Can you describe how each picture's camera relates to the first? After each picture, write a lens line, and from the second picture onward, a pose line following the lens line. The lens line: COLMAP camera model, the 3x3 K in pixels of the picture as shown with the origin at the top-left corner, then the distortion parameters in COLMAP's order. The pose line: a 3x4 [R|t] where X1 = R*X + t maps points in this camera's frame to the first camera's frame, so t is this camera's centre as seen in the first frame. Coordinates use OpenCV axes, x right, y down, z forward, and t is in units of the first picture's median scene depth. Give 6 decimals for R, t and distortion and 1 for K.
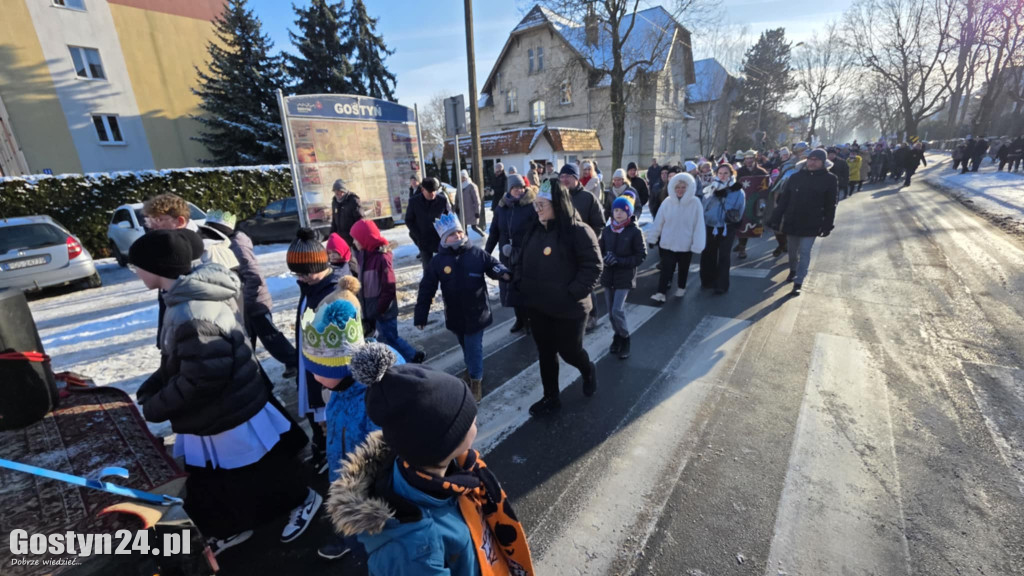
lens RADIAL K [[398.5, 0, 512.0], [0, 398.5, 288.0], [0, 0, 1]] dist [-0.000489, 0.000168]
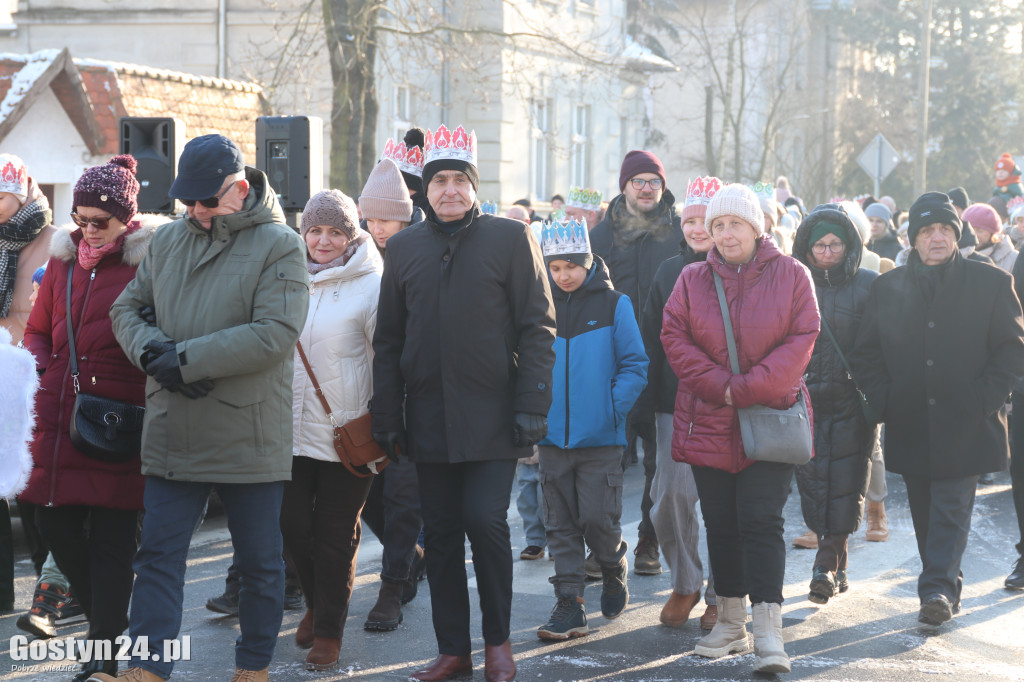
lens RADIAL K [[2559.7, 0, 512.0], [0, 2559.7, 341.0], [0, 0, 1]] dist [0.205735, 0.646664]
pose [[0.948371, 0.053670, 0.312588, -0.103100], [0.030047, 0.965942, -0.257009, 0.130984], [-0.315736, 0.253132, 0.914459, -0.358874]]
